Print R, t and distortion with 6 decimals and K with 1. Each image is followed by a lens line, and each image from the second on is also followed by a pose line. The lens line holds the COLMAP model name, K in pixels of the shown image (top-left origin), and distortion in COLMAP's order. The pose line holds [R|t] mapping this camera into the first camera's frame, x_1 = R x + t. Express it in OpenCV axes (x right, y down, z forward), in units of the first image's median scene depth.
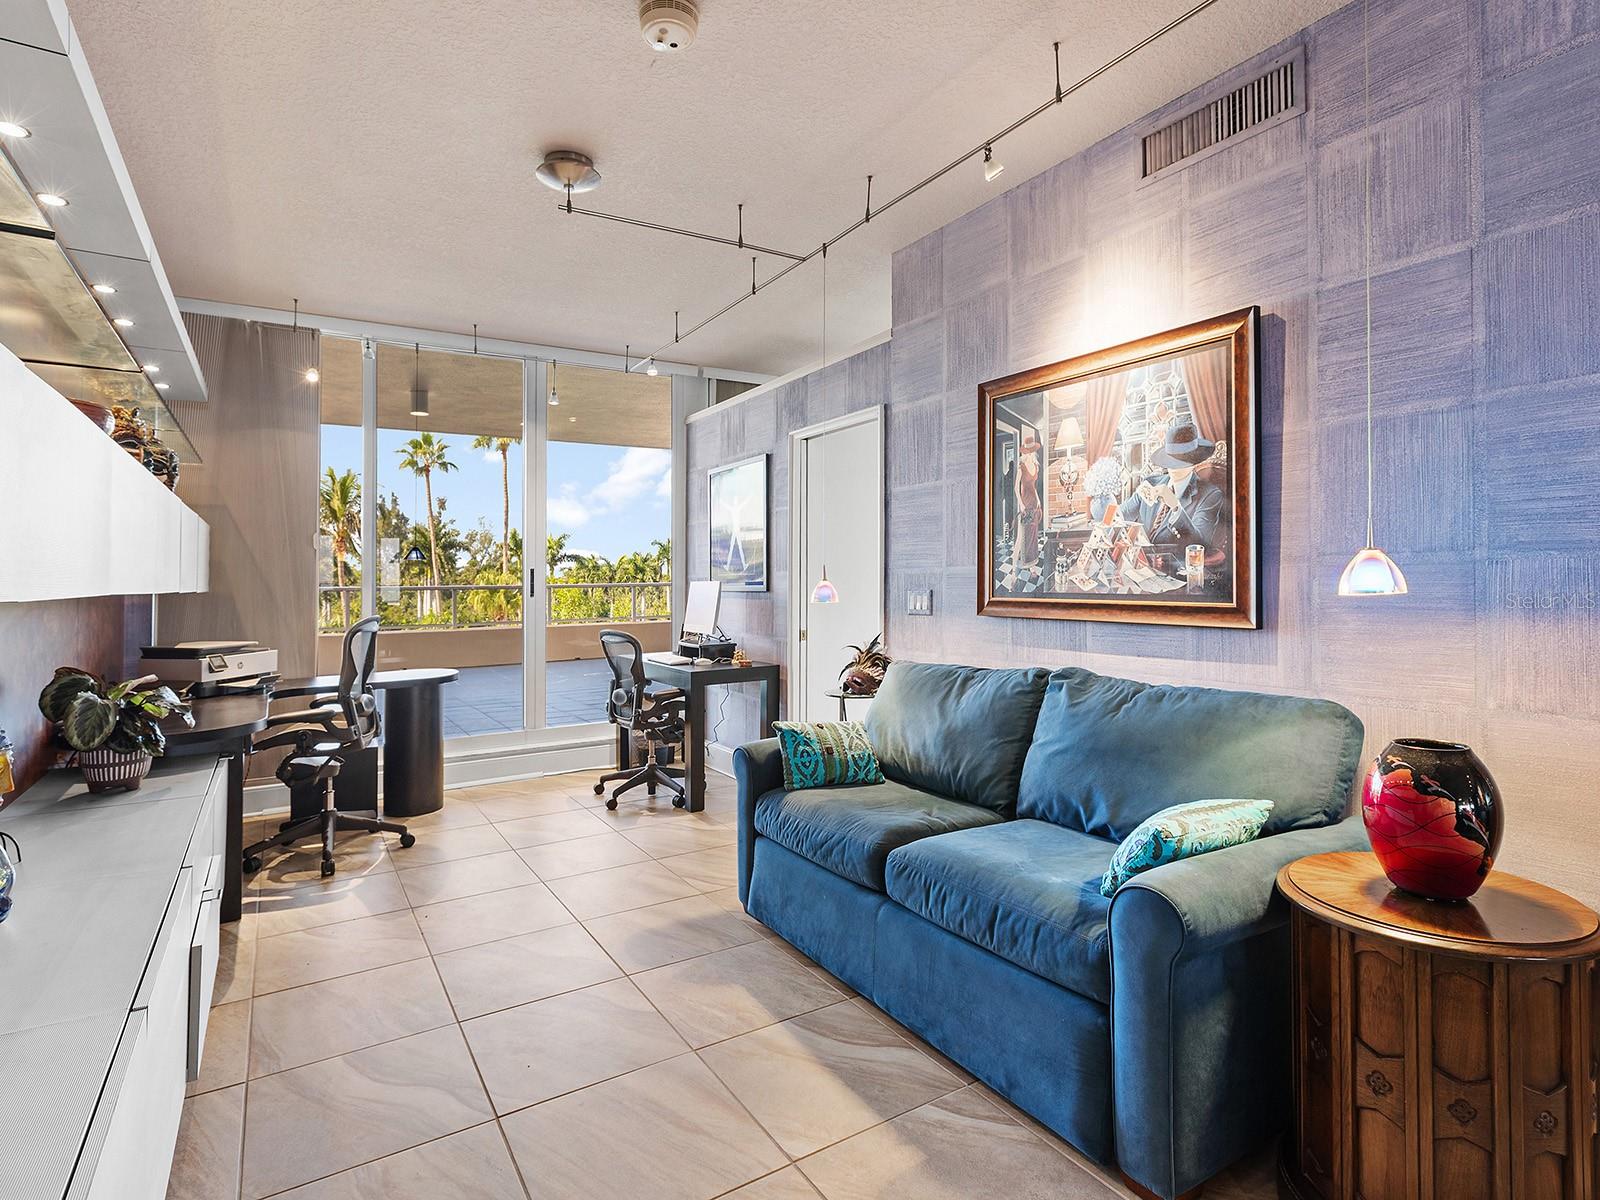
lens RADIAL K [[818.7, 0, 807.6], [0, 818.7, 575.0], [0, 0, 1]] dist [-0.001341, 0.000211]
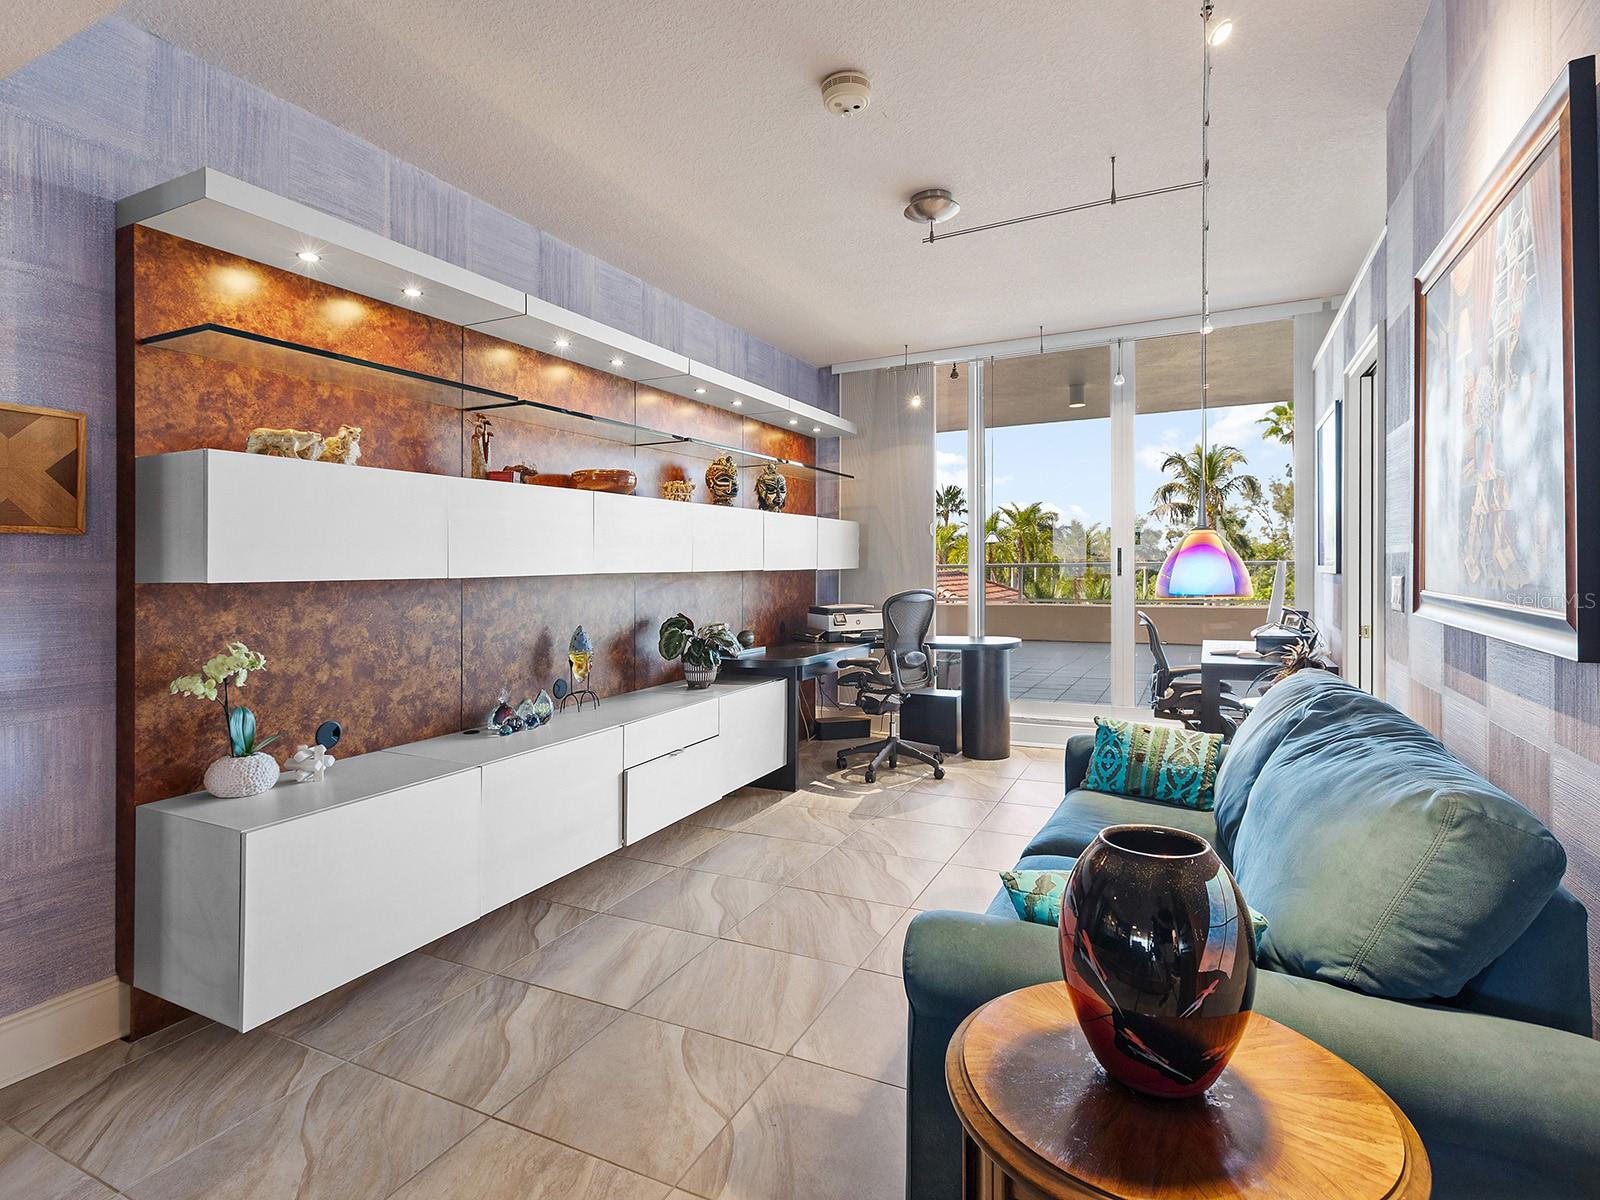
lens RADIAL K [[831.3, 0, 800.5], [0, 831.3, 560.9], [0, 0, 1]] dist [0.002173, -0.000122]
pose [[0.530078, 0.000383, -0.847949, 0.456930], [0.012515, 0.999887, 0.008276, -0.007011], [0.847857, -0.014999, 0.530013, 0.169052]]
